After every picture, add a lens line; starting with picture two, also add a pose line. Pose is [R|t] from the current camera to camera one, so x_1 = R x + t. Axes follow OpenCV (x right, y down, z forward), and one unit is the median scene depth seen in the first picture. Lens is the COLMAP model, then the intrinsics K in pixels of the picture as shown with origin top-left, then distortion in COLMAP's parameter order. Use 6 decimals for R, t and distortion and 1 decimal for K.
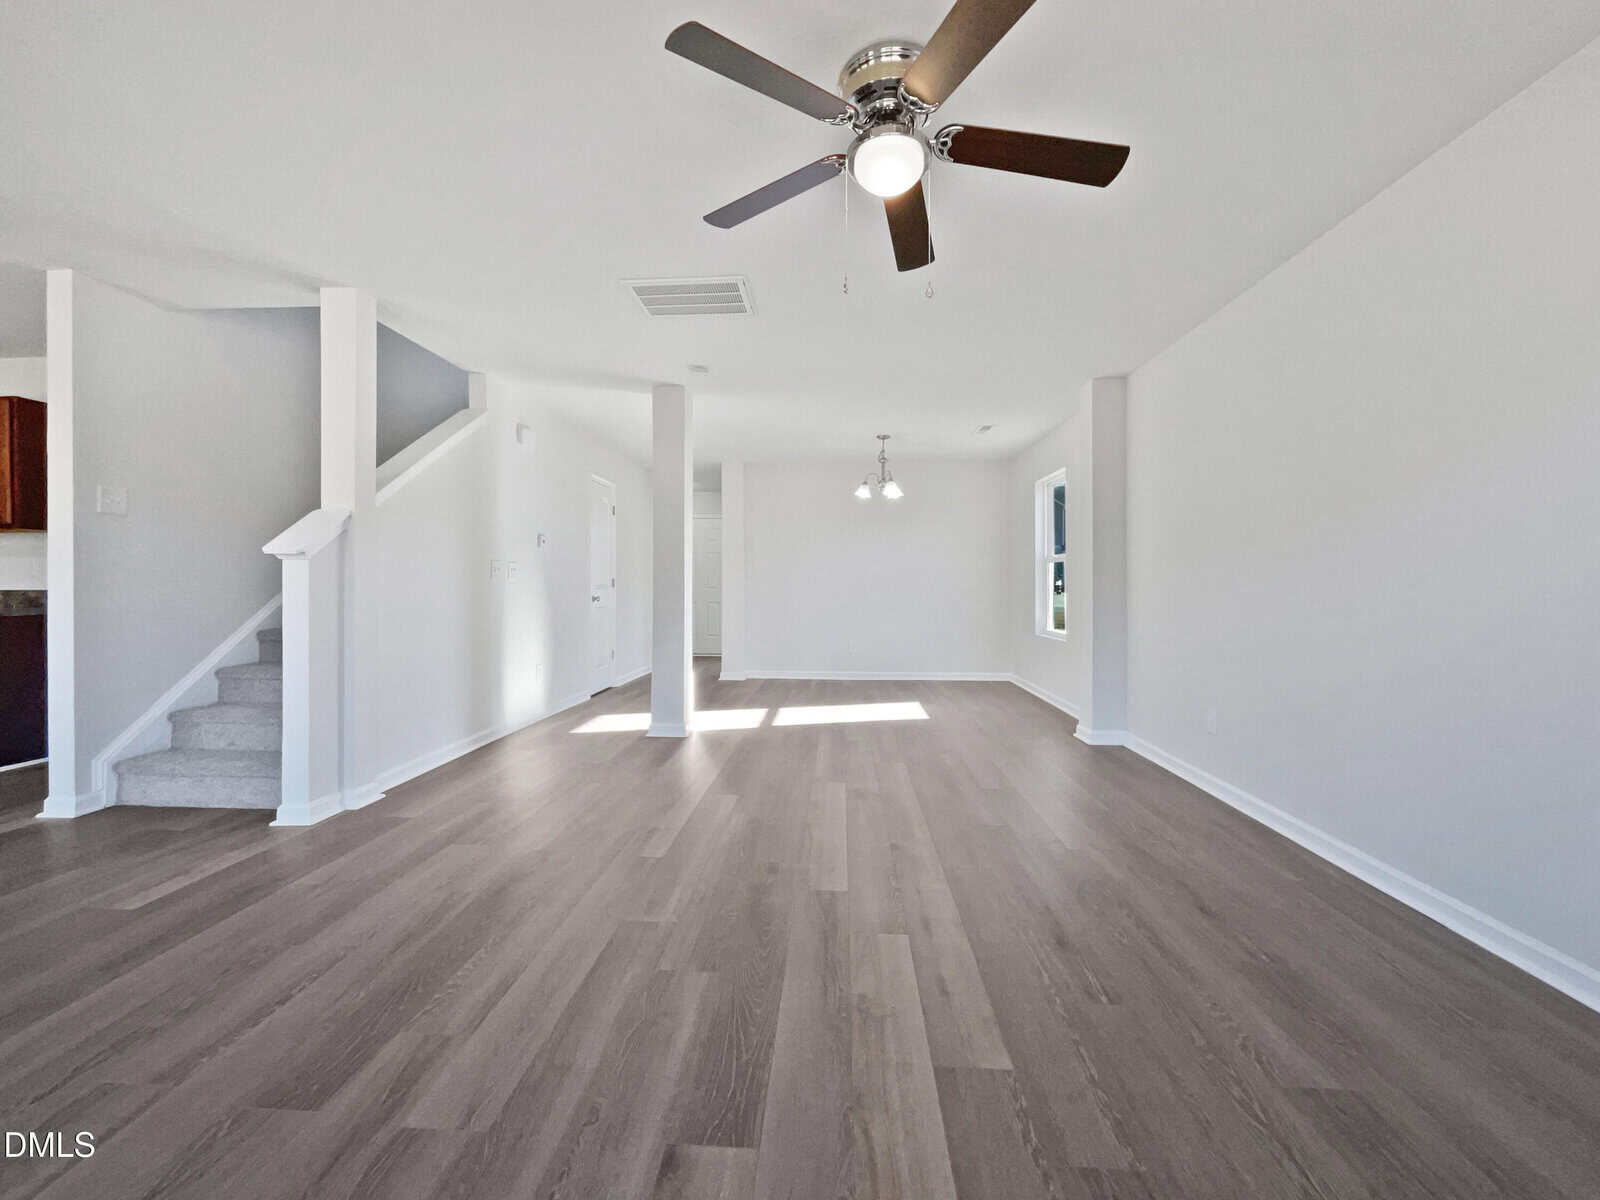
lens RADIAL K [[662.3, 0, 795.9], [0, 662.3, 595.2], [0, 0, 1]] dist [-0.004480, 0.000850]
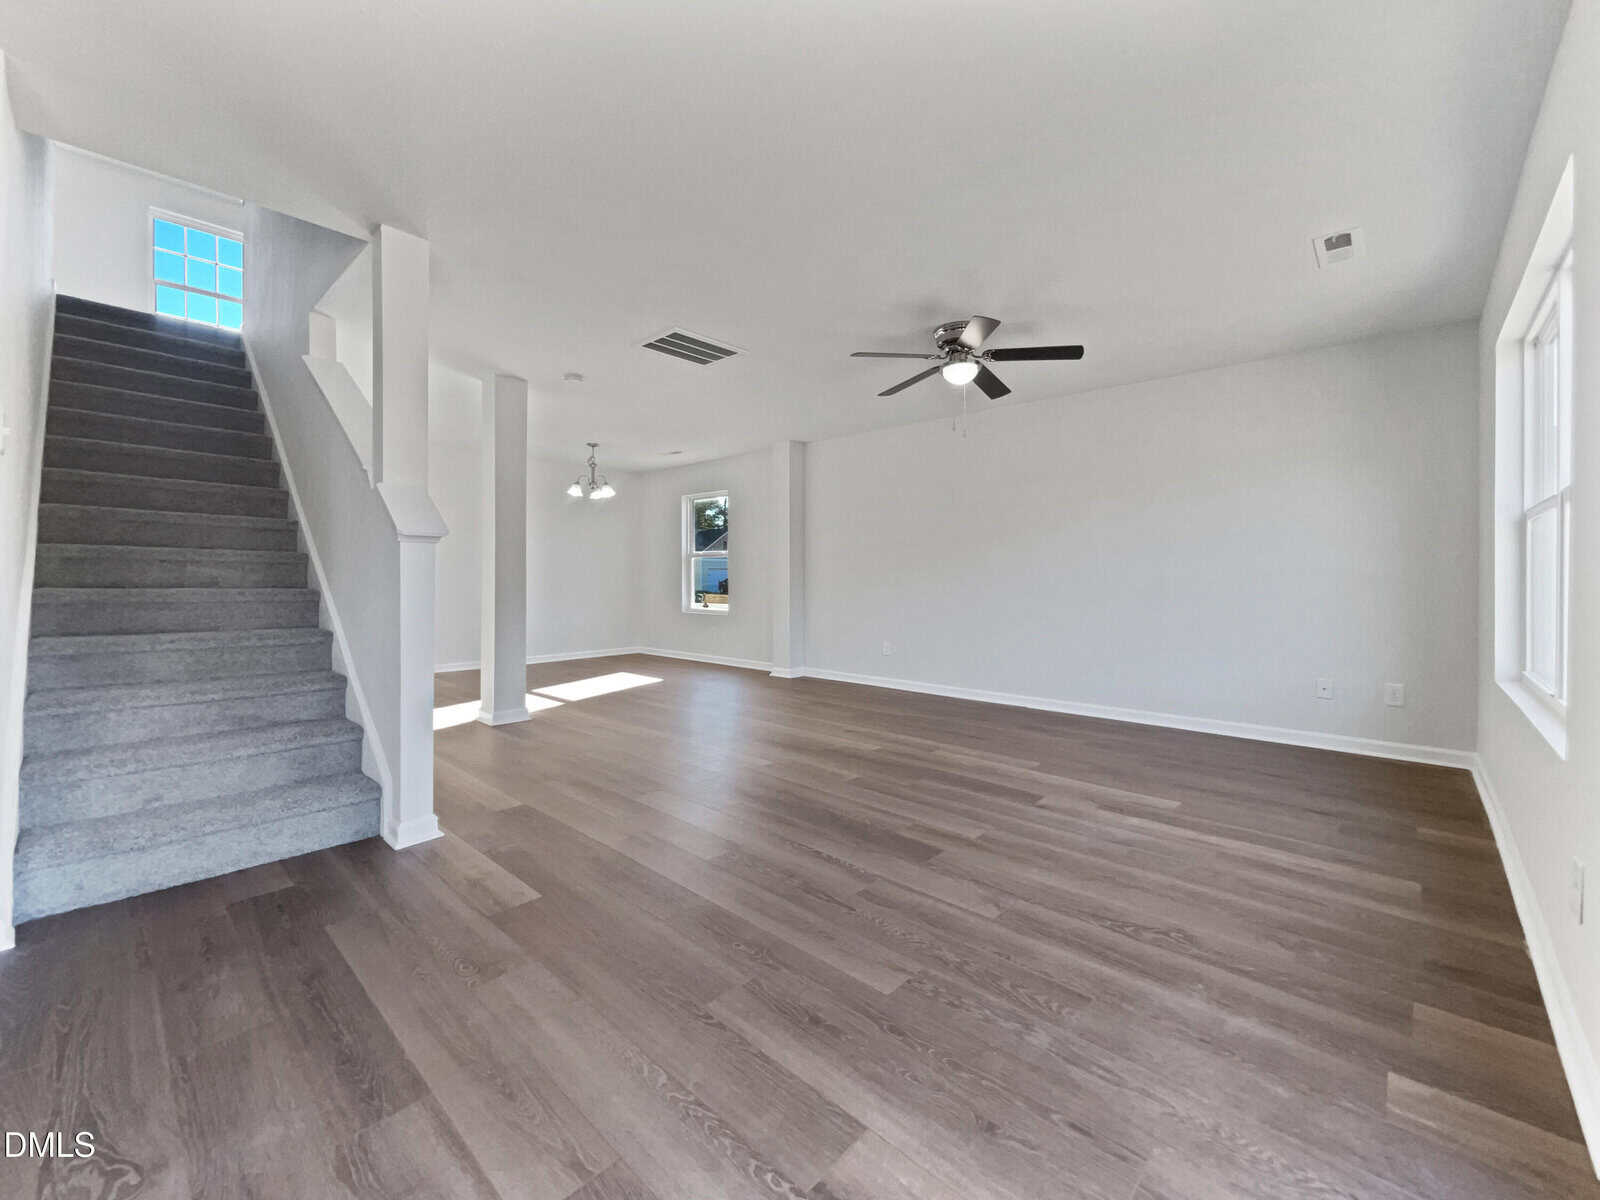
lens RADIAL K [[662.3, 0, 759.8], [0, 662.3, 593.4], [0, 0, 1]] dist [-0.004480, 0.000850]
pose [[0.653423, -0.017634, 0.756787, -1.173599], [0.007888, 0.999833, 0.016487, 0.002597], [-0.756952, -0.004804, 0.653453, 0.076066]]
